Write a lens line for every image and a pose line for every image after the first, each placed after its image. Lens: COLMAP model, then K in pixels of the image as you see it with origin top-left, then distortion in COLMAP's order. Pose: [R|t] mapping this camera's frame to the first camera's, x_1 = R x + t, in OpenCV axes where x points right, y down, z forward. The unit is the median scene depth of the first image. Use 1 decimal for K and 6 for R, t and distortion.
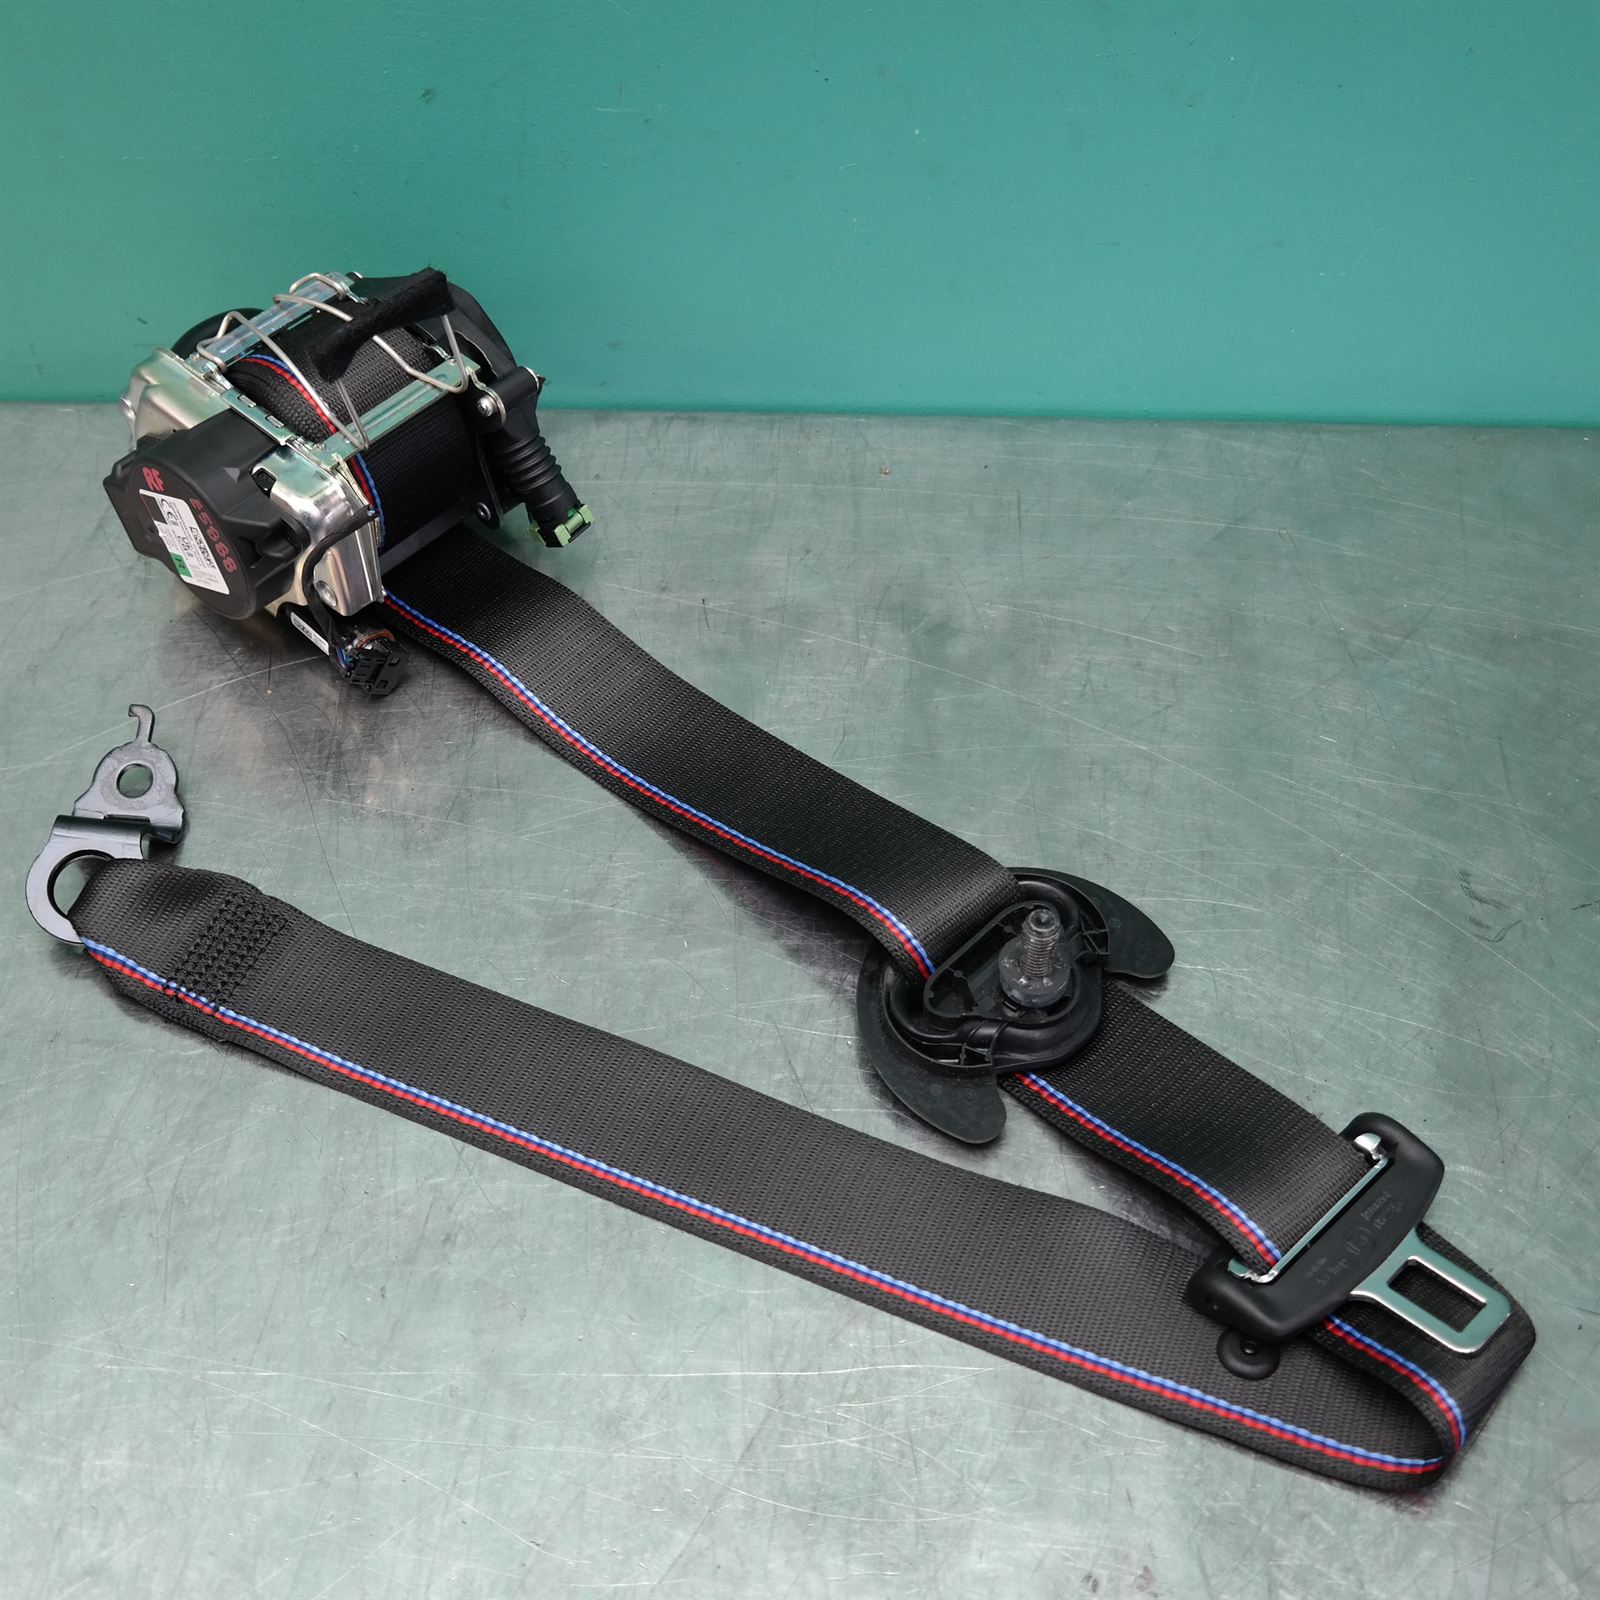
lens RADIAL K [[2500.1, 0, 800.0], [0, 2500.1, 800.0], [0, 0, 1]] dist [-0.040285, 0.235507]
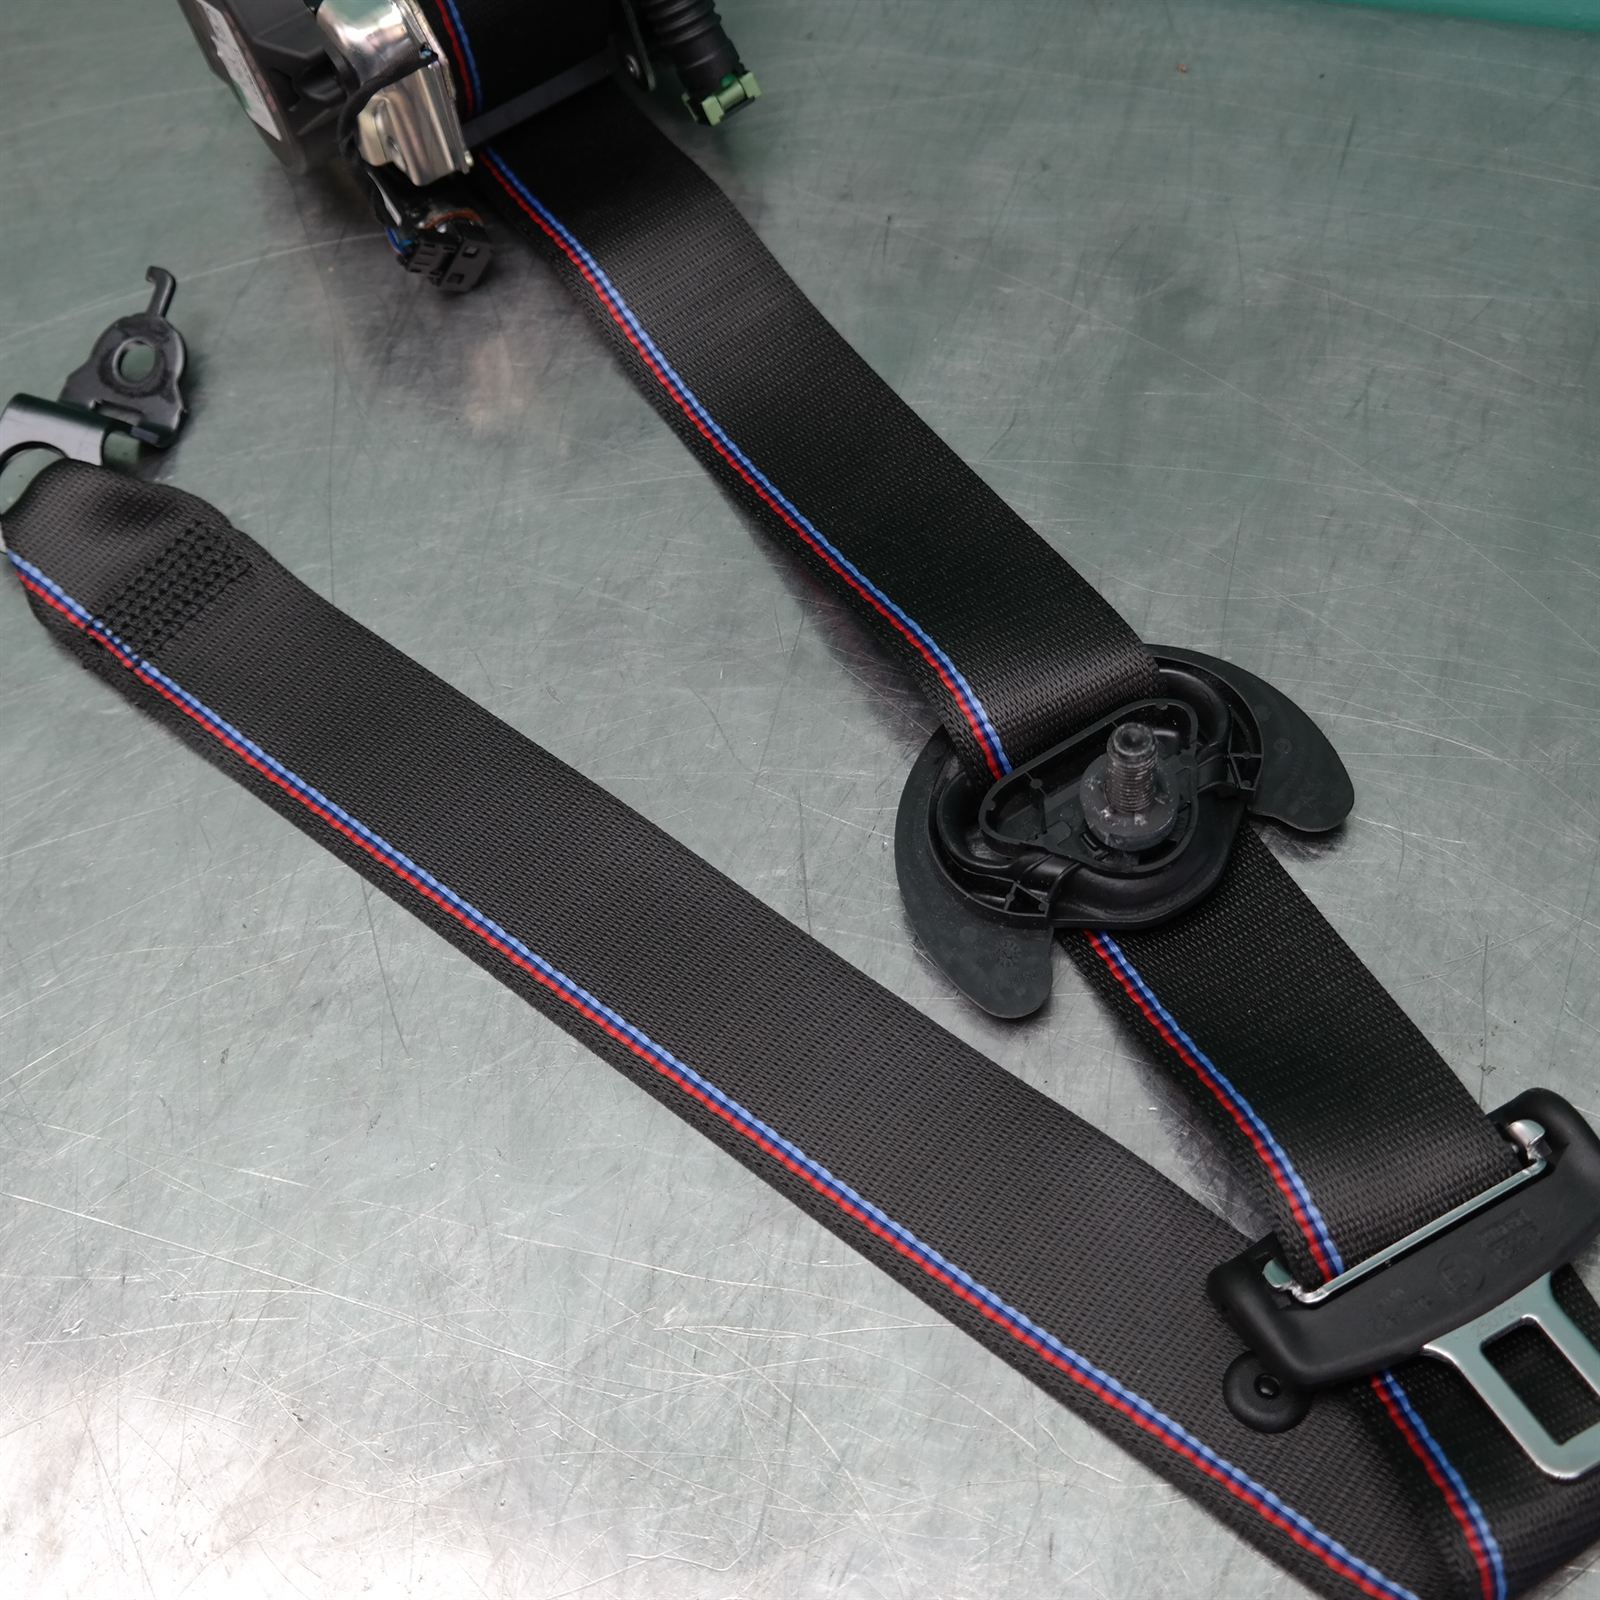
lens RADIAL K [[2500.1, 0, 800.0], [0, 2500.1, 800.0], [0, 0, 1]] dist [-0.040285, 0.235507]
pose [[0.952459, 0.180217, -0.245649, 0.171025], [-0.132962, 0.971332, 0.197068, -0.059097], [0.274122, -0.155038, 0.949116, 0.263872]]
